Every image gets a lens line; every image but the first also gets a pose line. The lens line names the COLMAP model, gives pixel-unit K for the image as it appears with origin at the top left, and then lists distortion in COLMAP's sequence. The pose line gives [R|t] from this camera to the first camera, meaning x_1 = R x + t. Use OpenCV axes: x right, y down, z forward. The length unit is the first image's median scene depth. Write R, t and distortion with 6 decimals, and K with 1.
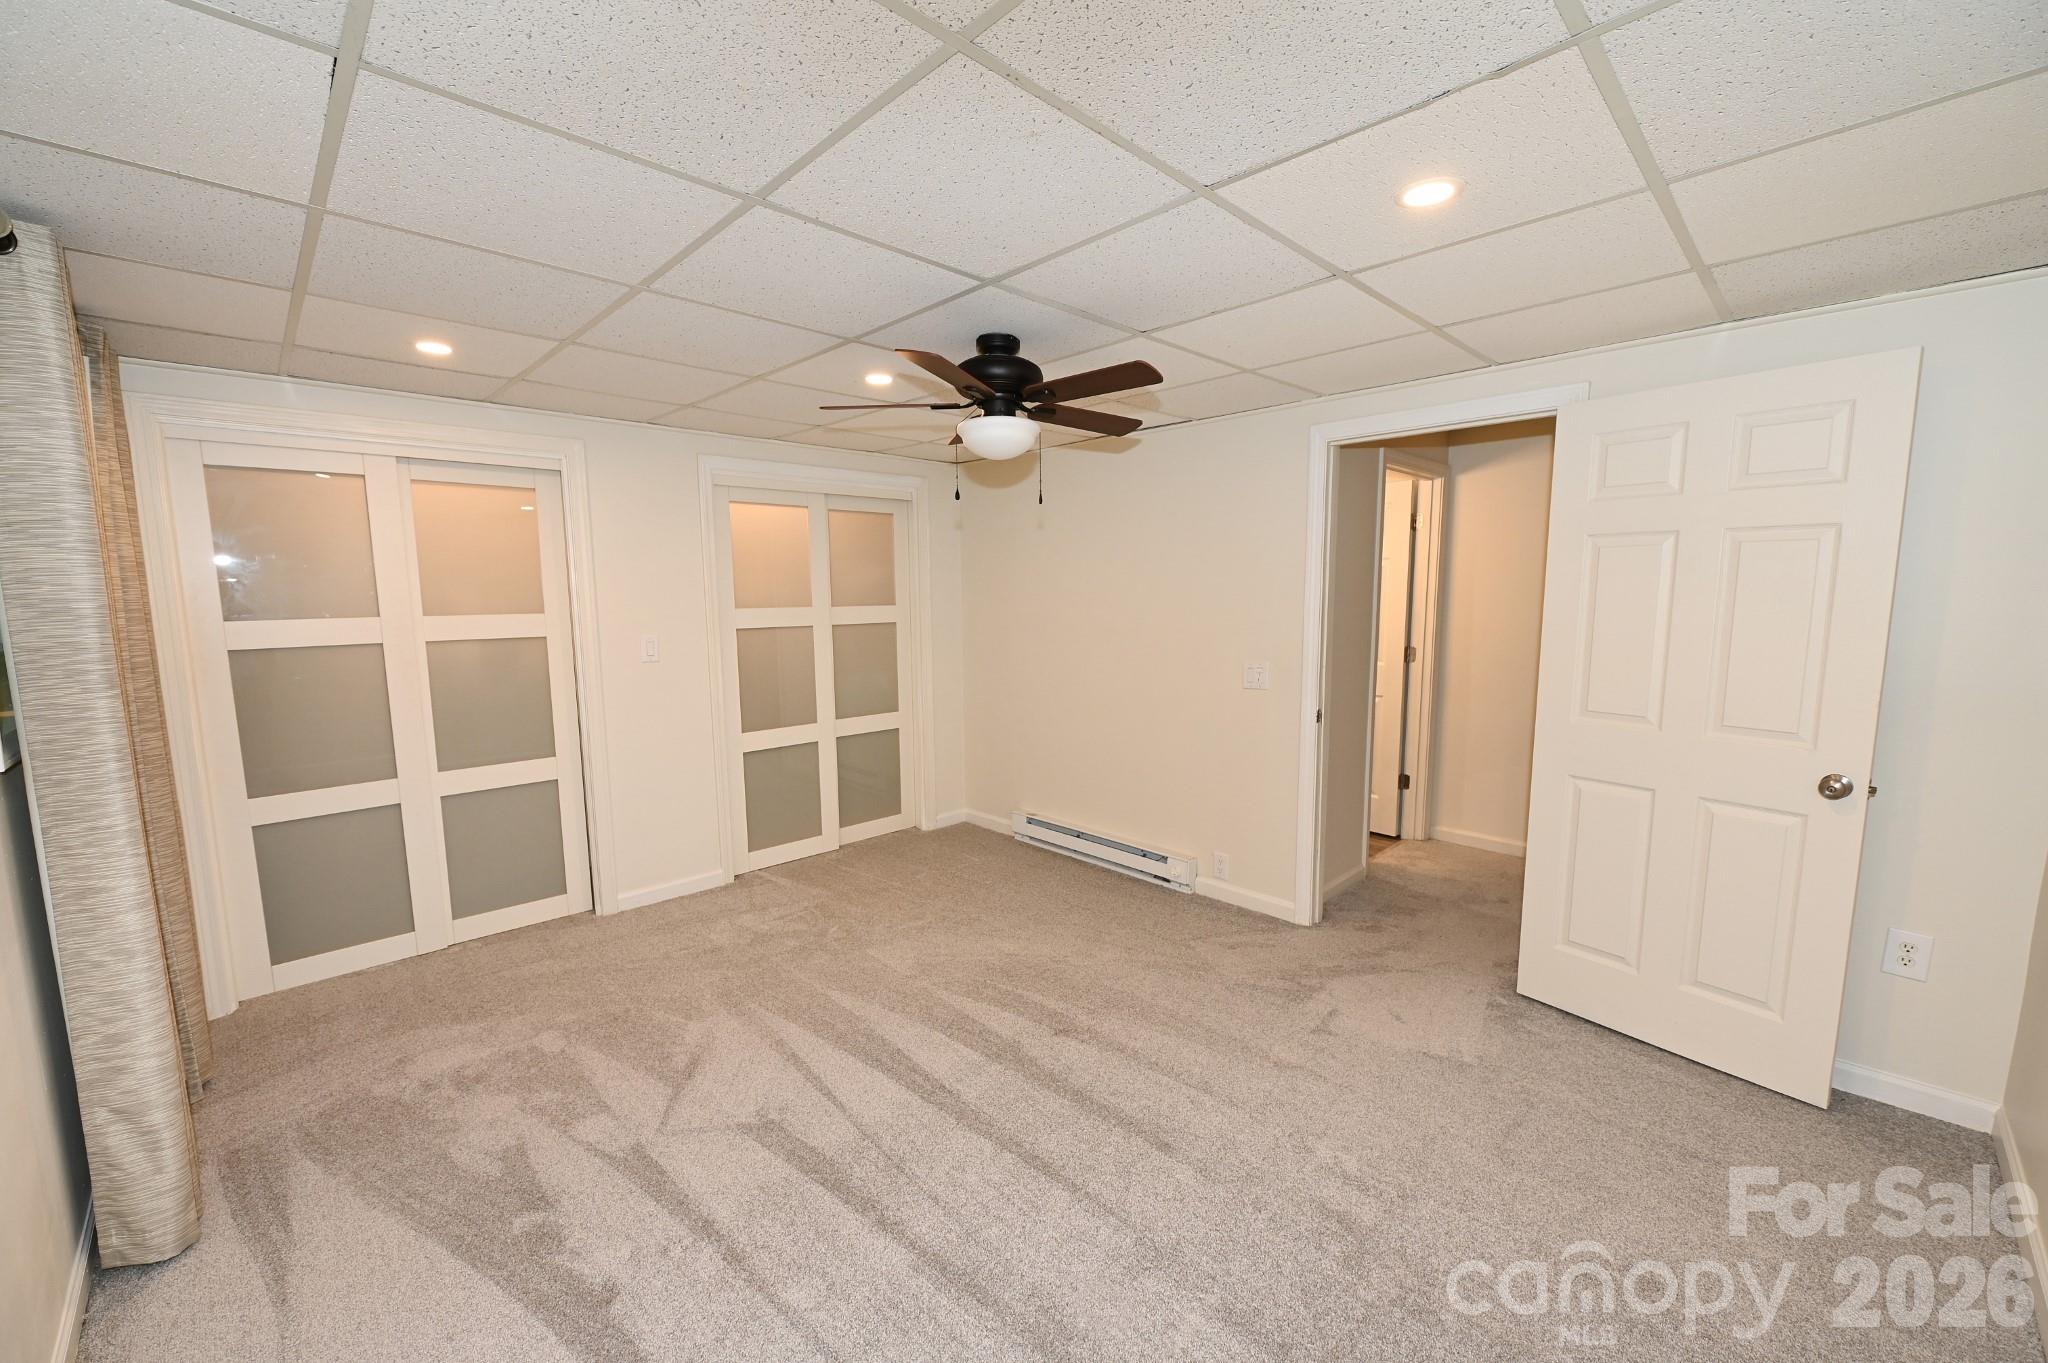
lens RADIAL K [[809.2, 0, 1024.4], [0, 809.2, 685.8], [0, 0, 1]] dist [-0.007297, -0.001279]
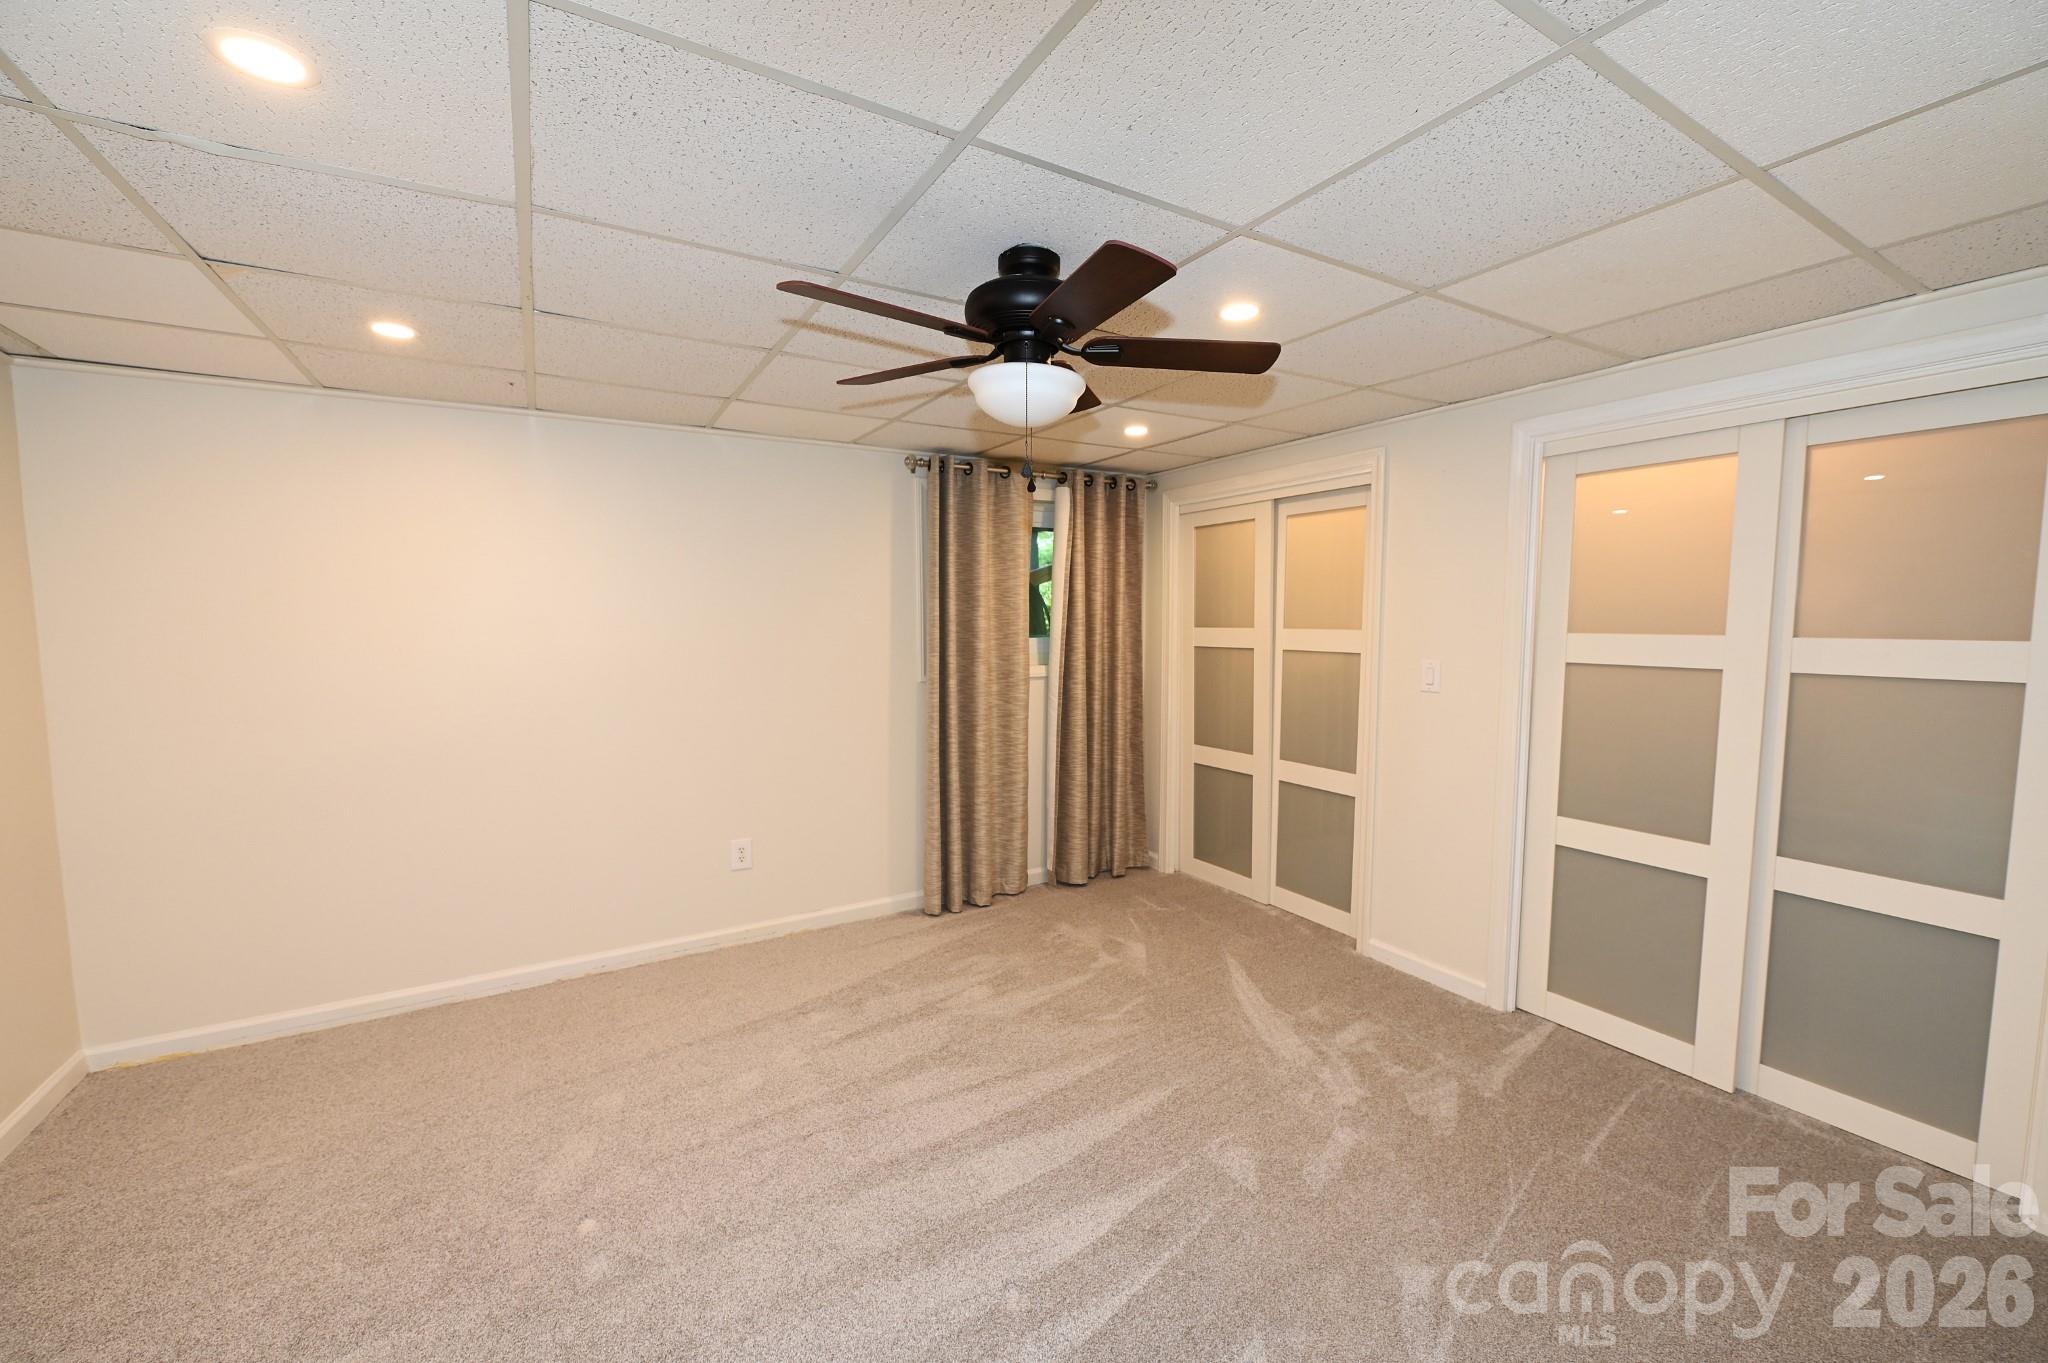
lens RADIAL K [[809.2, 0, 1023.5], [0, 809.2, 682.2], [0, 0, 1]] dist [-0.007297, -0.001279]
pose [[-0.230577, 0.089444, -0.968934, 0.415930], [-0.110370, 0.986936, 0.117371, -0.084734], [0.966774, 0.134004, -0.217693, 0.722376]]
